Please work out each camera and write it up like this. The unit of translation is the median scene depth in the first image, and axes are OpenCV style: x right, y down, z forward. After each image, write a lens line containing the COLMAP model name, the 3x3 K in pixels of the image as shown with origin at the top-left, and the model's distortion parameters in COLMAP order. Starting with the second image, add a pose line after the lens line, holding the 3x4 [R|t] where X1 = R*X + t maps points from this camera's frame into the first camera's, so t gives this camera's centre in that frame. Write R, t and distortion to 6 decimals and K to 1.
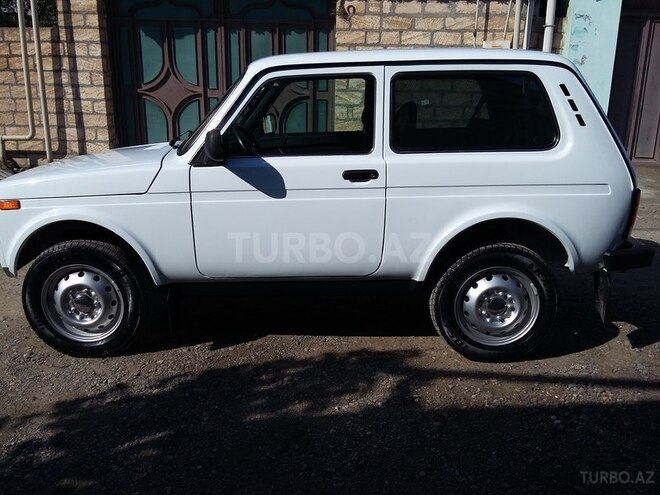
lens RADIAL K [[589.4, 0, 329.6], [0, 589.4, 281.1], [0, 0, 1]] dist [0.022334, 0.006833]
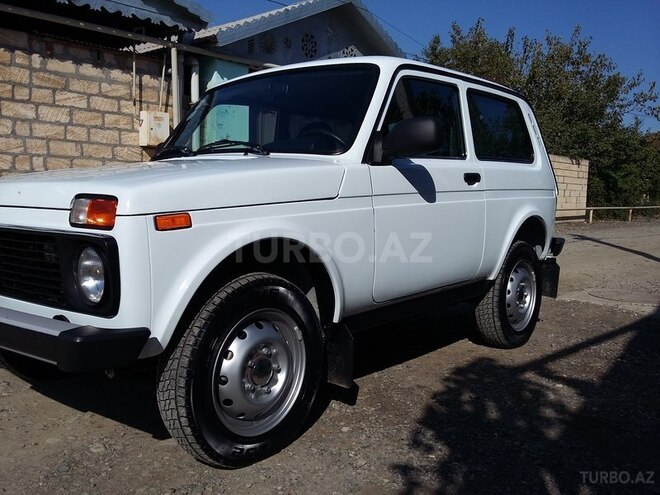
lens RADIAL K [[622.9, 0, 330.0], [0, 622.9, 247.5], [0, 0, 1]] dist [0.010849, -0.028921]
pose [[0.637072, -0.065276, 0.768036, -0.337685], [0.239587, 0.963821, -0.116818, -0.000058], [-0.732624, 0.258433, 0.629663, 0.197500]]
